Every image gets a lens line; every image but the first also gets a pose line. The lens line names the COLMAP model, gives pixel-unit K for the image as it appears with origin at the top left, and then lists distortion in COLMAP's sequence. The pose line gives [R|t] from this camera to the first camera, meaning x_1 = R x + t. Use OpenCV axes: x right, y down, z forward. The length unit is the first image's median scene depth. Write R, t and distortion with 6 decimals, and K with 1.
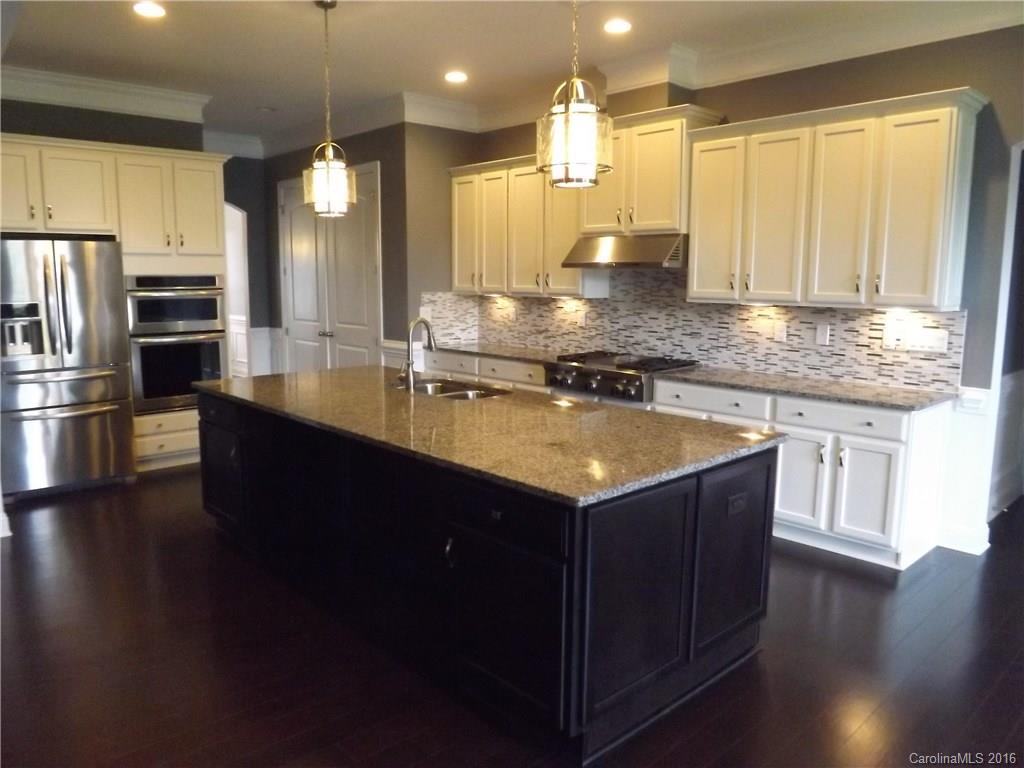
lens RADIAL K [[737.7, 0, 504.3], [0, 737.7, 382.0], [0, 0, 1]] dist [-0.049982, 0.000148]
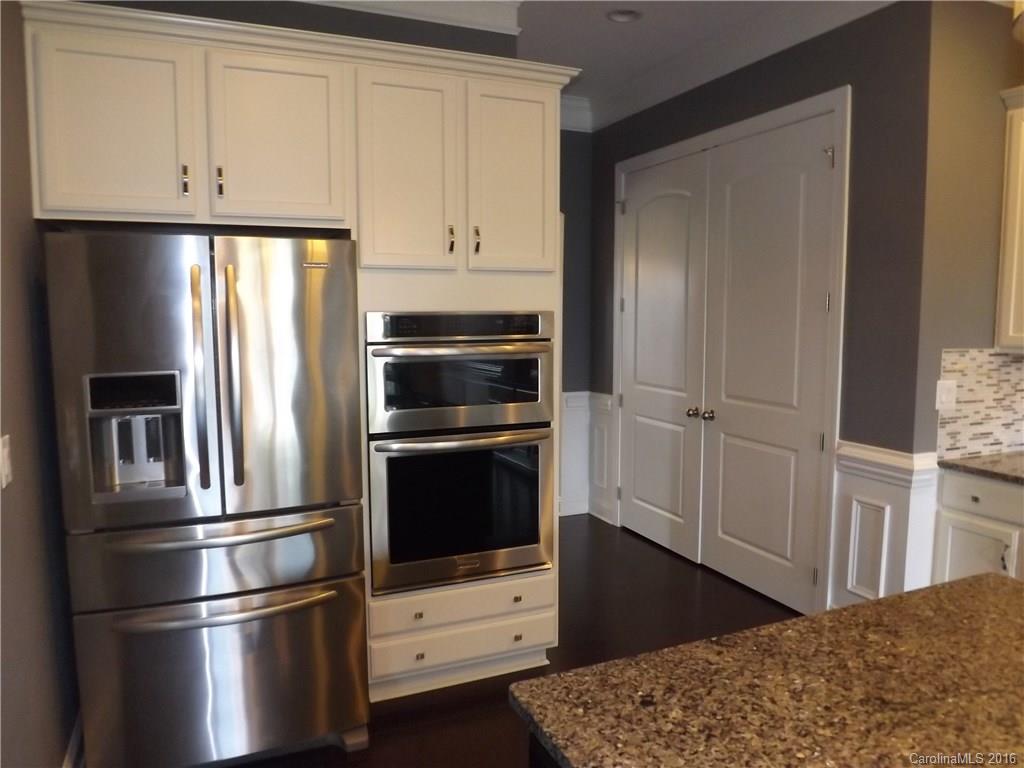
lens RADIAL K [[737.7, 0, 516.9], [0, 737.7, 385.2], [0, 0, 1]] dist [-0.049982, 0.000148]
pose [[0.944819, 0.029326, -0.326277, -0.280800], [-0.042572, 0.998531, -0.033528, -0.091637], [0.324814, 0.045568, 0.944679, 0.605886]]
